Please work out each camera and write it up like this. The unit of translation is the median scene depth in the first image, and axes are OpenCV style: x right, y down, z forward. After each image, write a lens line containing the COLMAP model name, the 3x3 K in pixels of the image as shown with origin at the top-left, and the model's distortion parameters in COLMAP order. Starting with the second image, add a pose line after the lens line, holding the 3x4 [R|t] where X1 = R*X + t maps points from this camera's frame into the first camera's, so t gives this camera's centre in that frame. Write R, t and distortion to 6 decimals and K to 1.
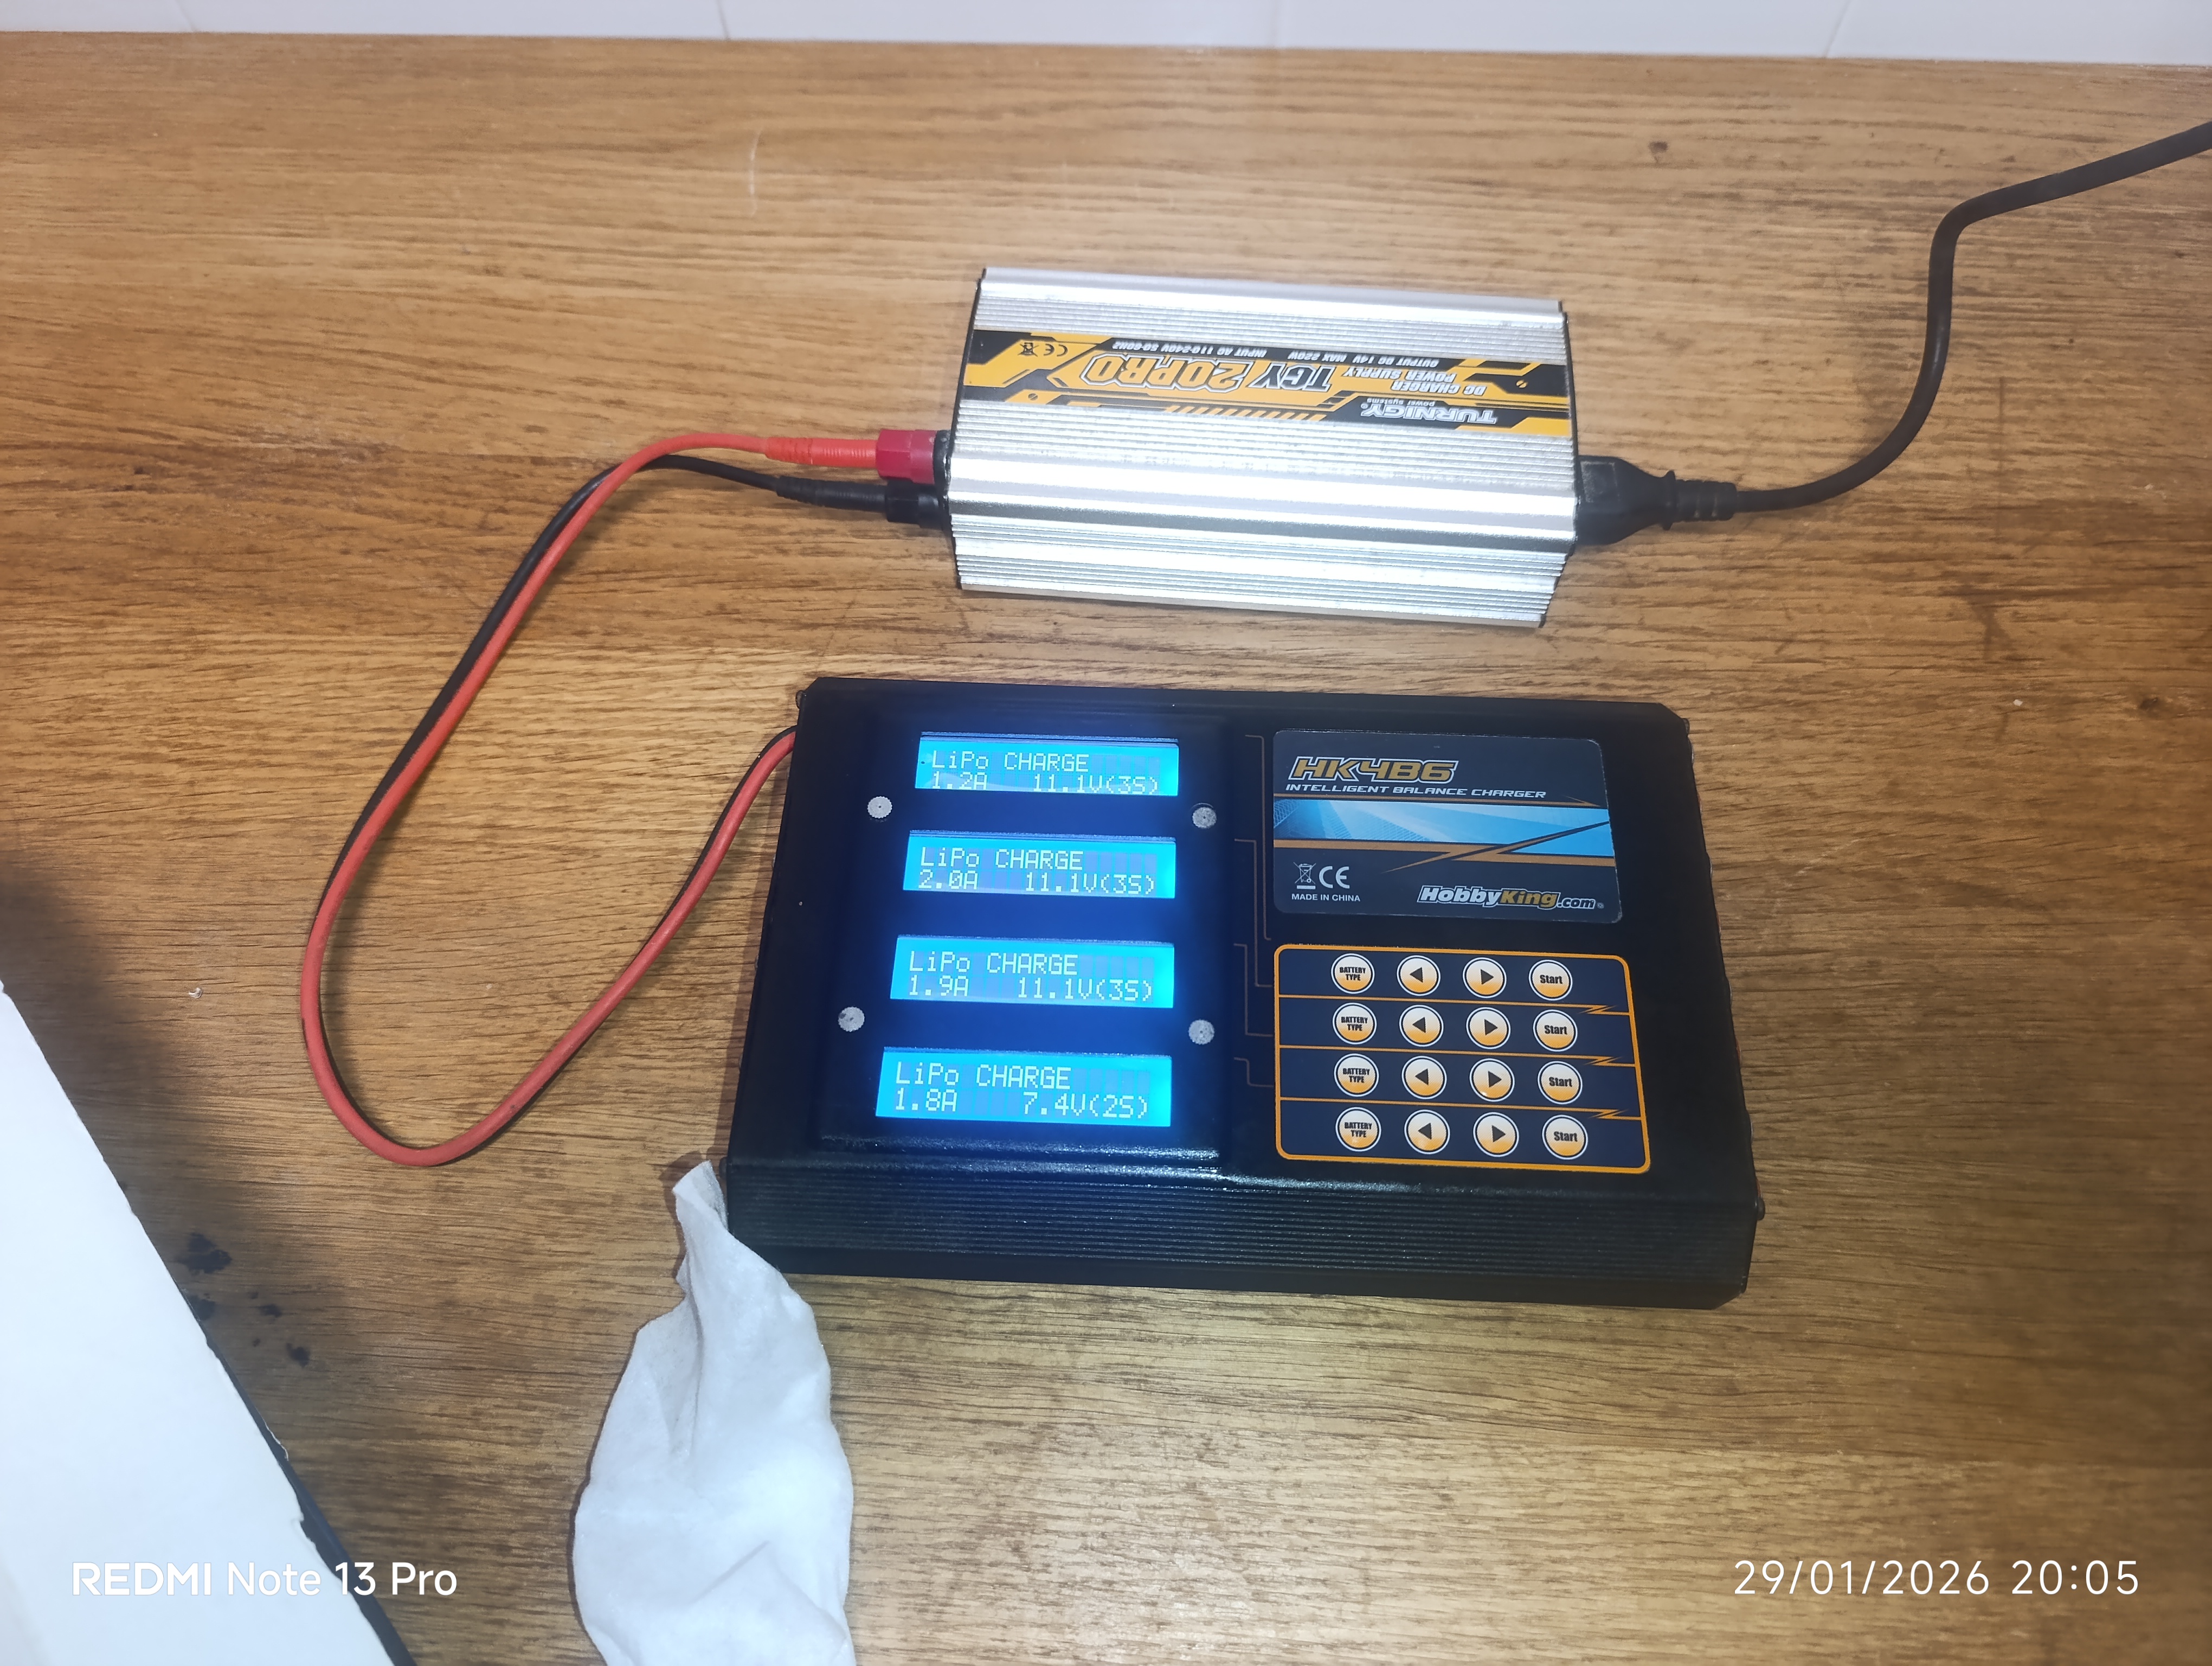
lens RADIAL K [[1522.7, 0, 1112.3], [0, 1522.7, 822.5], [0, 0, 1]] dist [-0.024325, -0.016643]
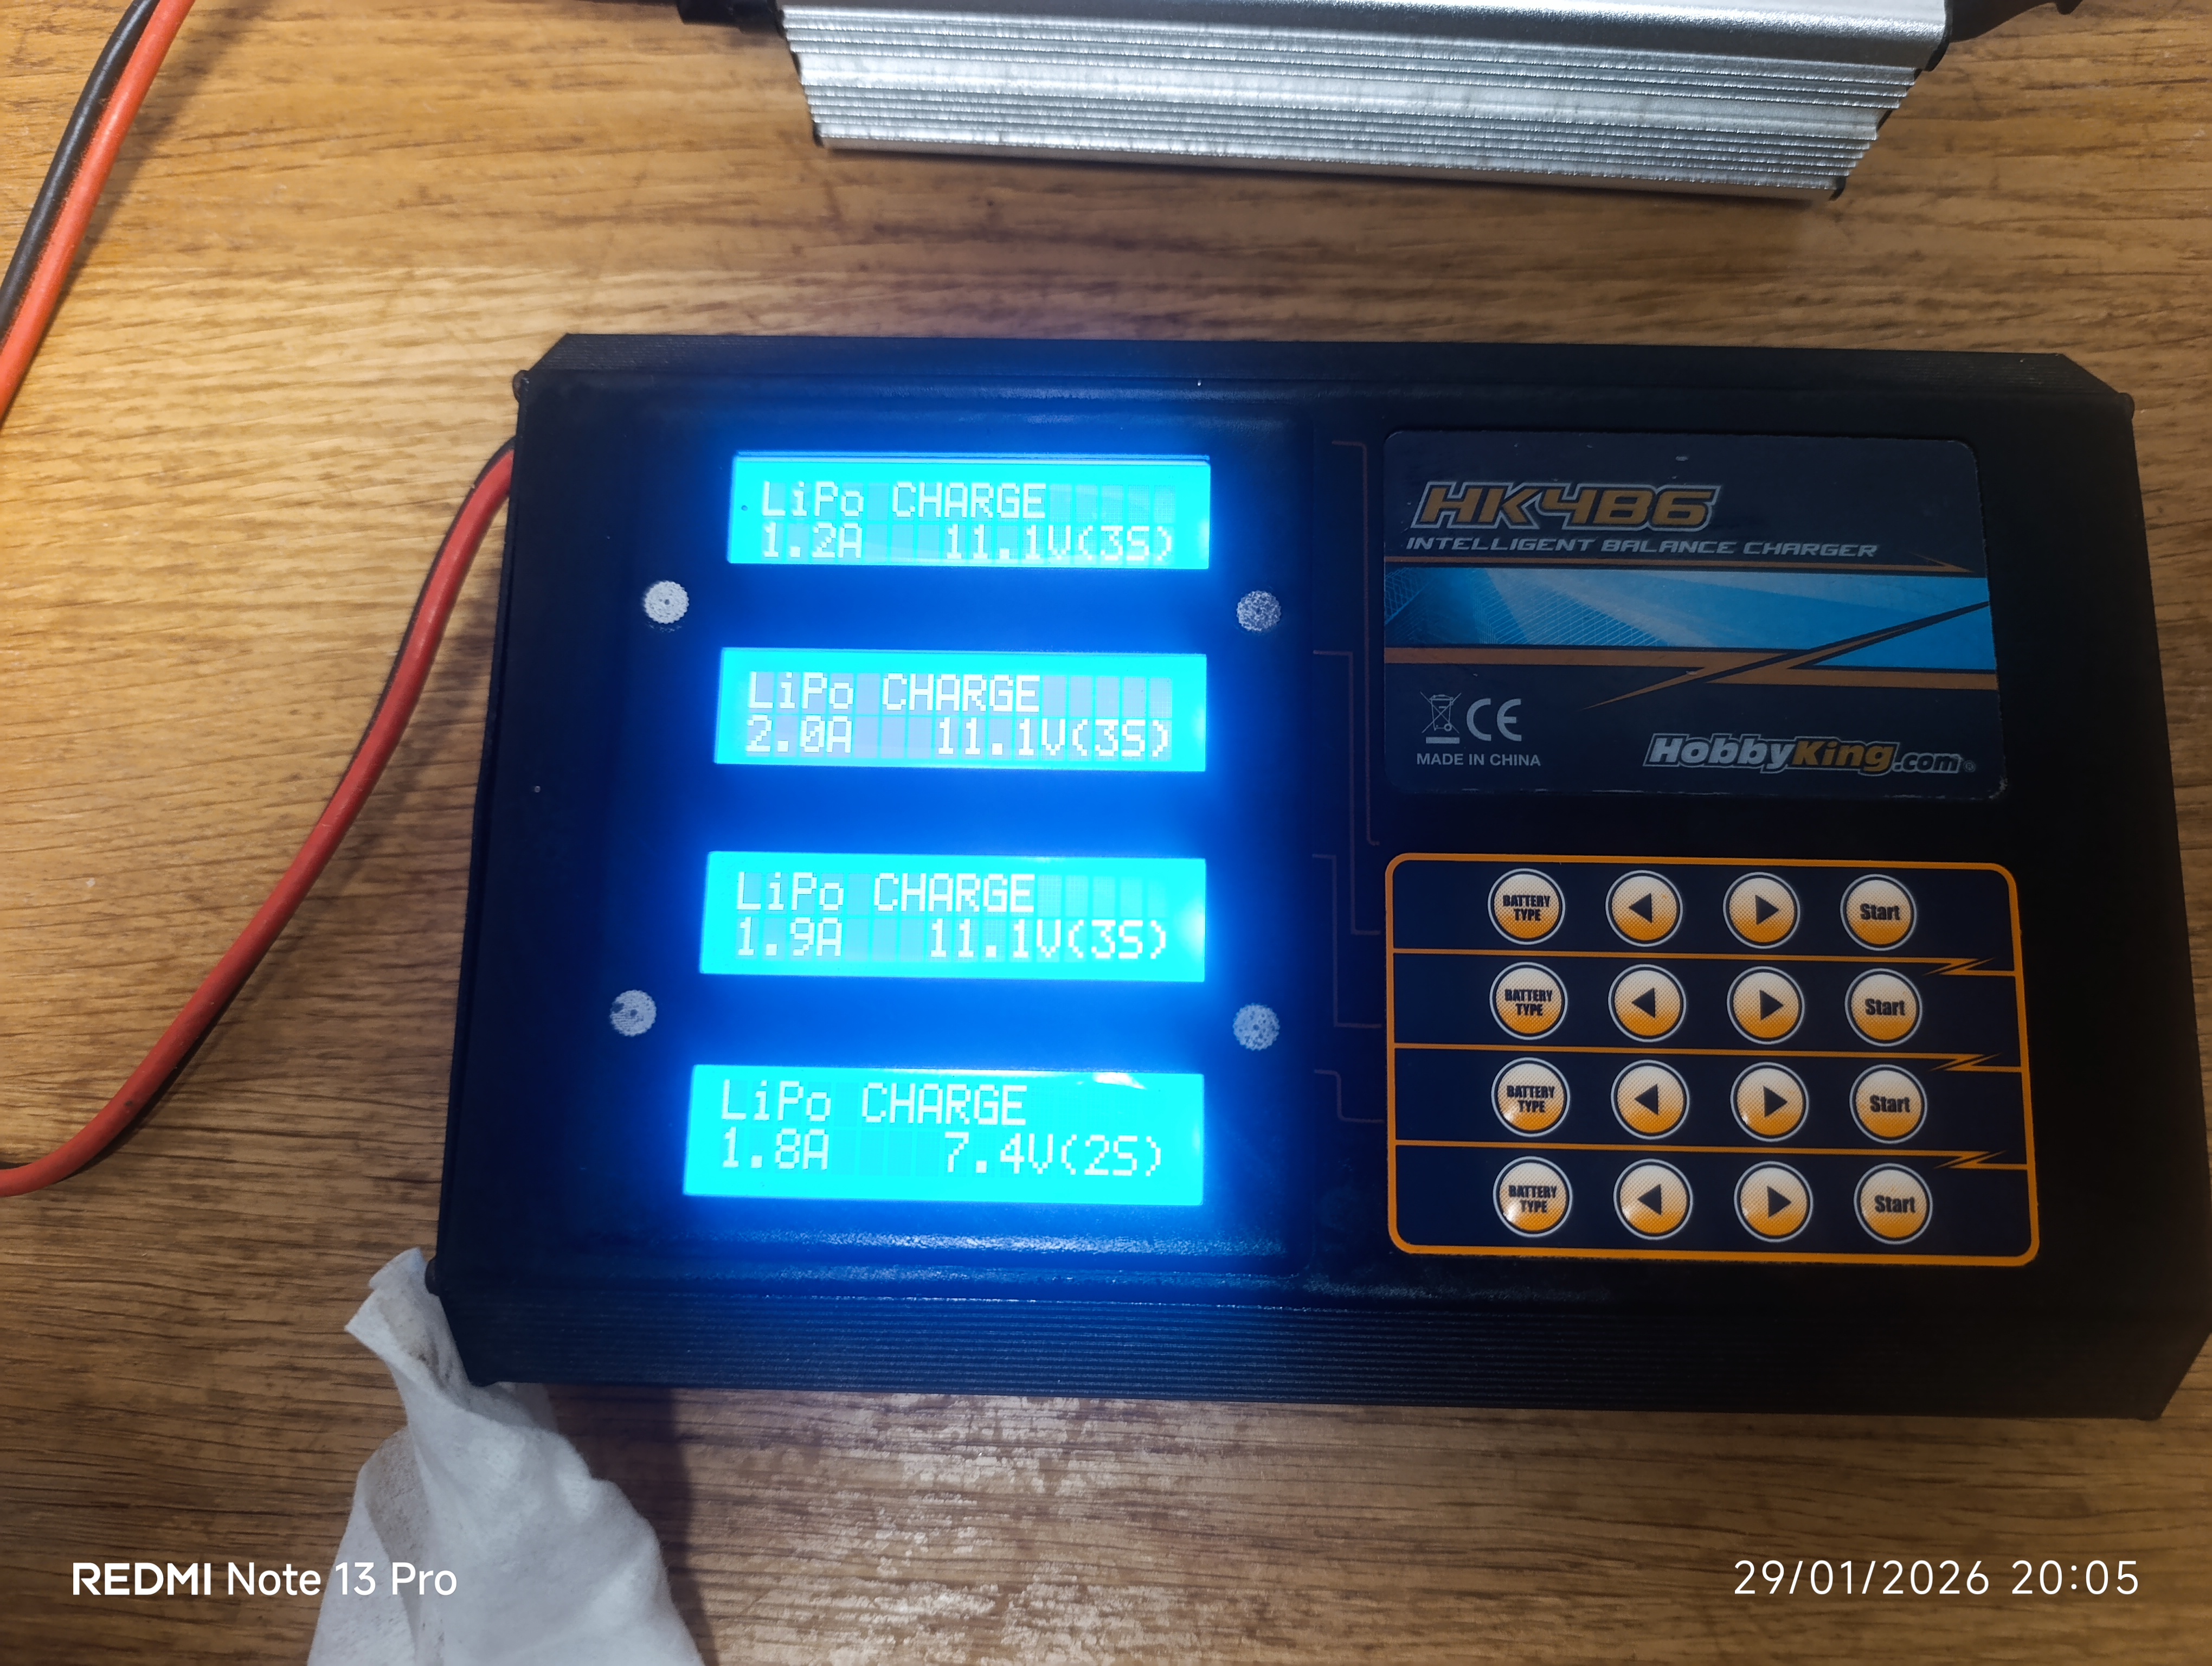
lens RADIAL K [[1522.7, 0, 1111.3], [0, 1522.7, 813.1], [0, 0, 1]] dist [-0.024325, -0.016643]
pose [[0.999731, -0.021263, -0.009226, 0.011110], [0.023056, 0.953173, 0.301544, -0.099315], [0.002383, -0.301676, 0.953407, 0.453036]]
